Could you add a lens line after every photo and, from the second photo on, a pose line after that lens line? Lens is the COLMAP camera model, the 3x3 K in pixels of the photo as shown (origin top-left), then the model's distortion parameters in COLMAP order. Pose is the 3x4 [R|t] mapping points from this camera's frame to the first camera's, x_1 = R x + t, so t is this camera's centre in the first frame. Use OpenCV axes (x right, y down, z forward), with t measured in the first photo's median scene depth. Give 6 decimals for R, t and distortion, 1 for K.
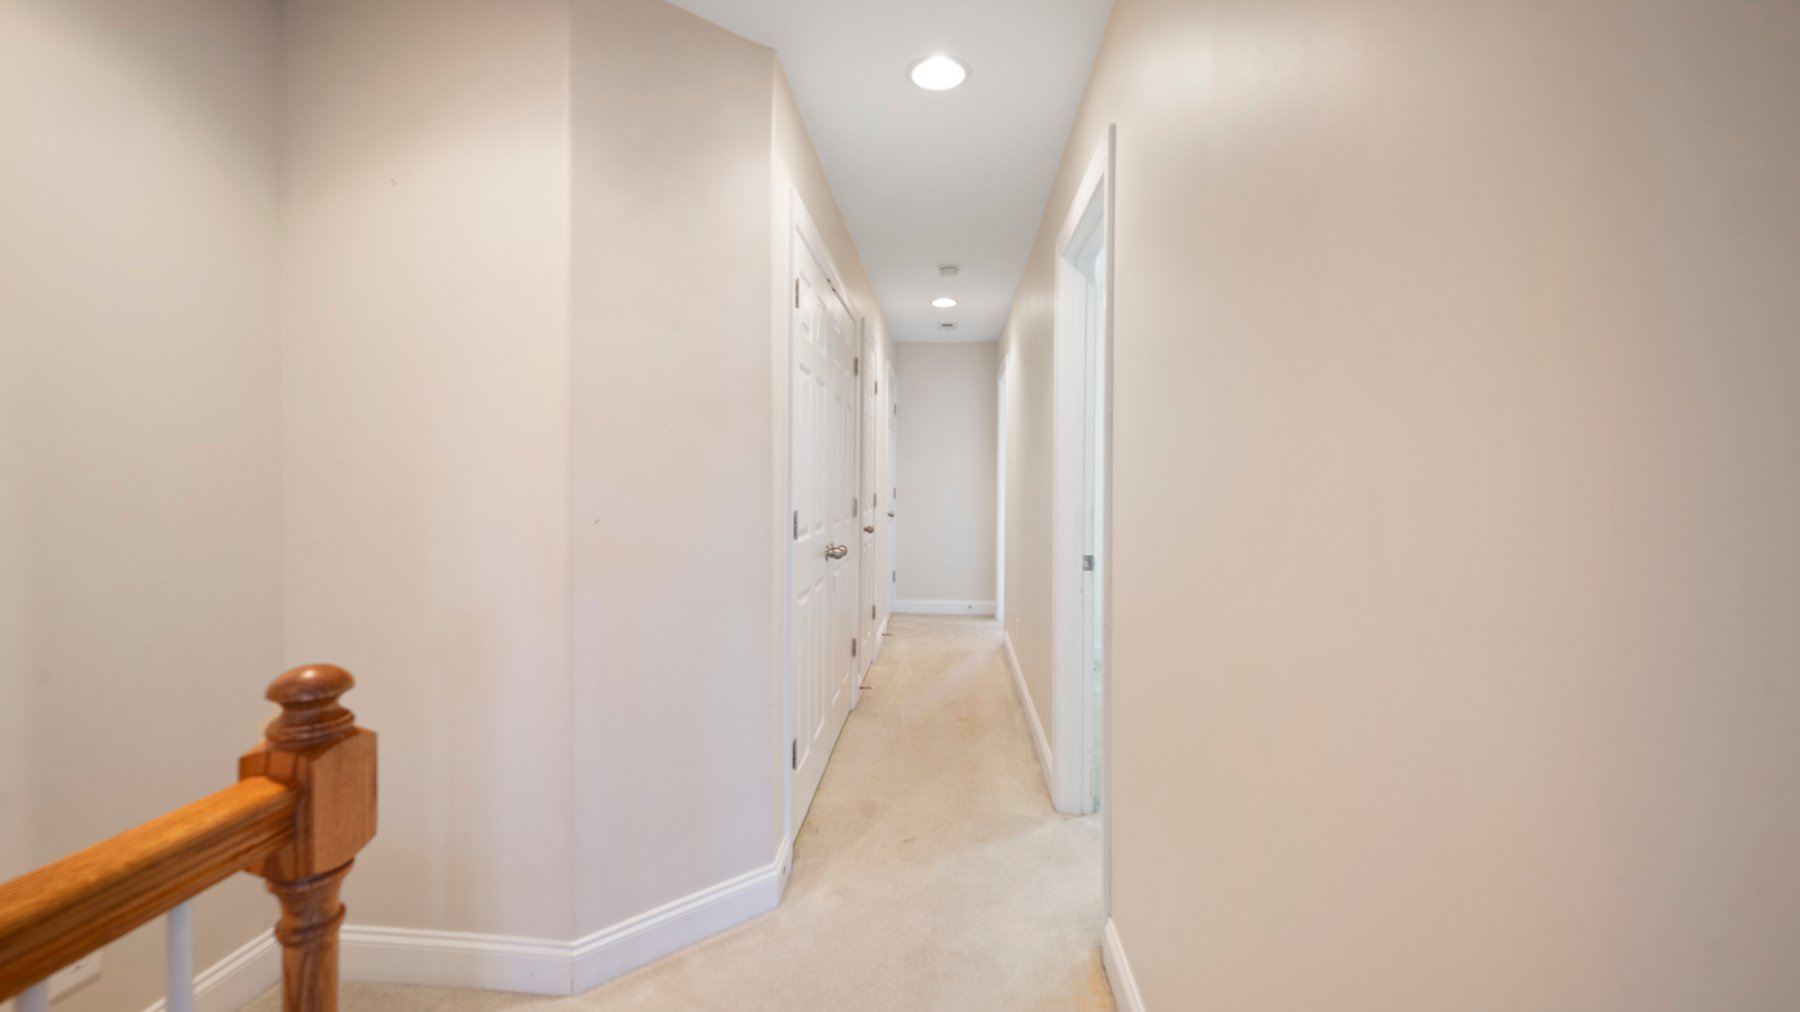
lens RADIAL K [[746.8, 0, 903.6], [0, 746.8, 492.7], [0, 0, 1]] dist [0.001429, 0.000111]
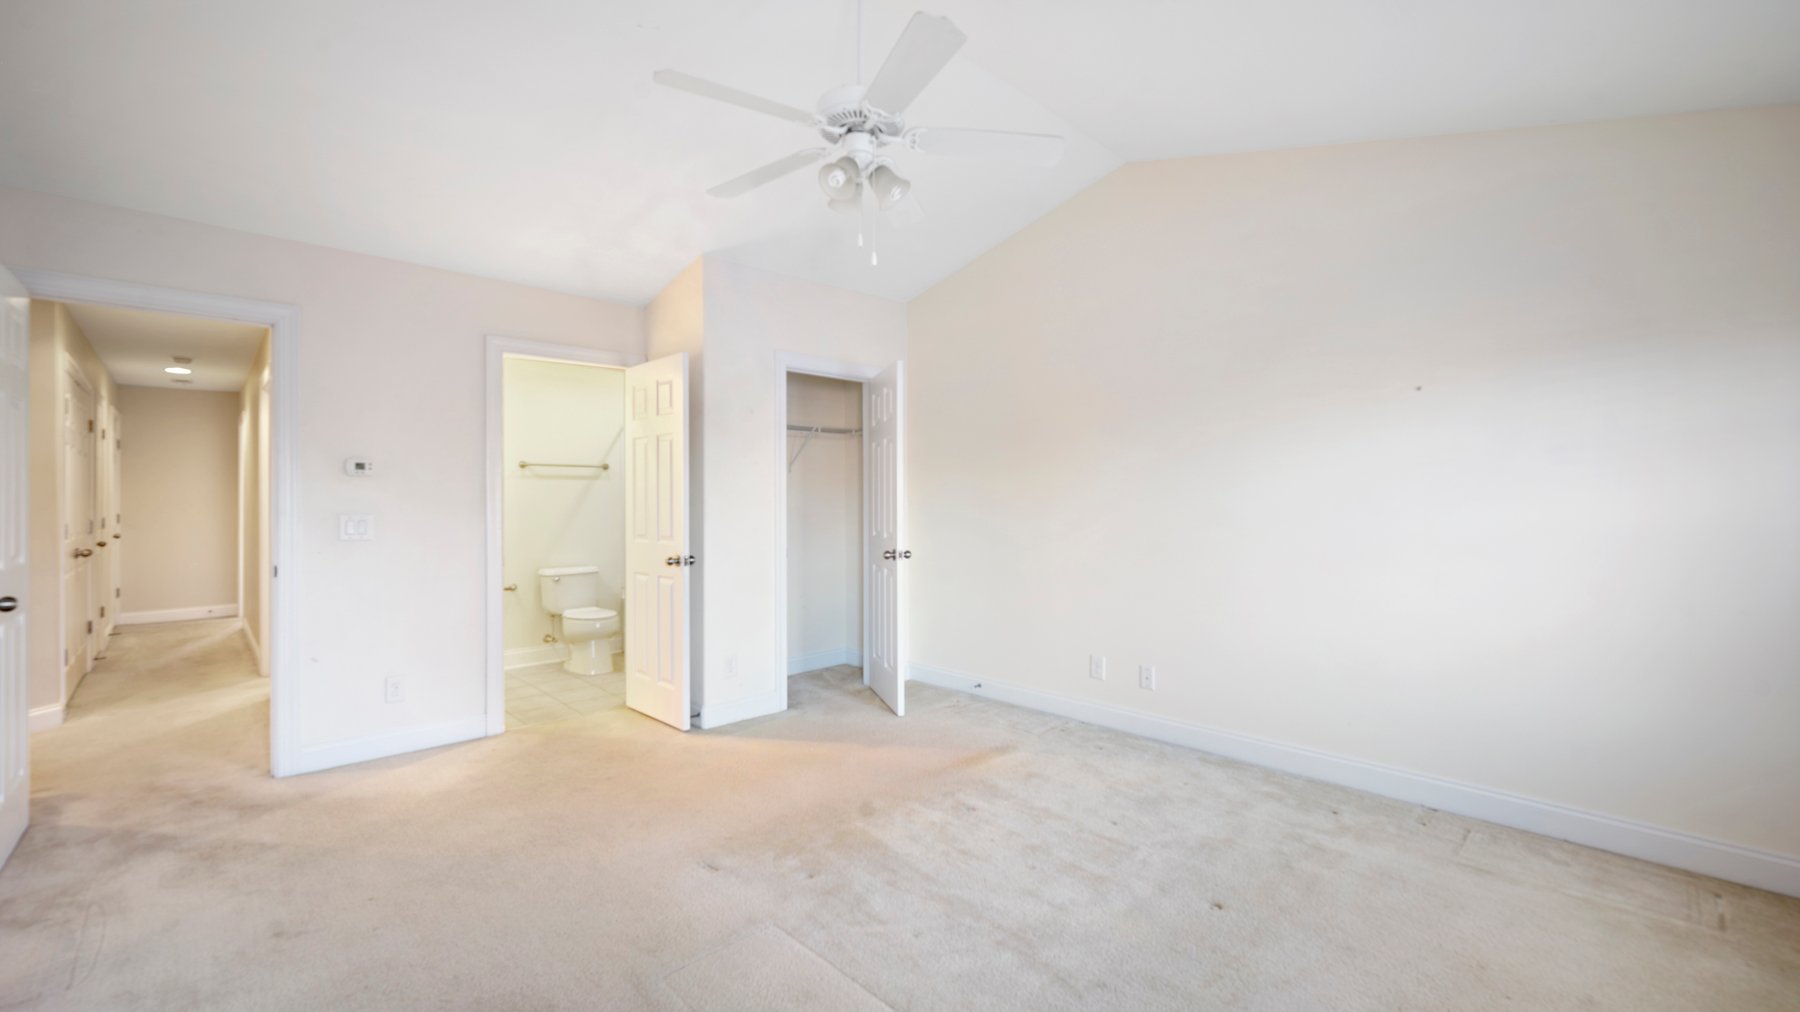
lens RADIAL K [[738.7, 0, 901.4], [0, 738.7, 493.9], [0, 0, 1]] dist [0.001492, 0.000048]
pose [[0.676895, -0.002510, 0.736076, -0.044813], [0.021890, 0.999621, -0.016721, 0.011150], [-0.735754, 0.027431, 0.676693, -0.825430]]
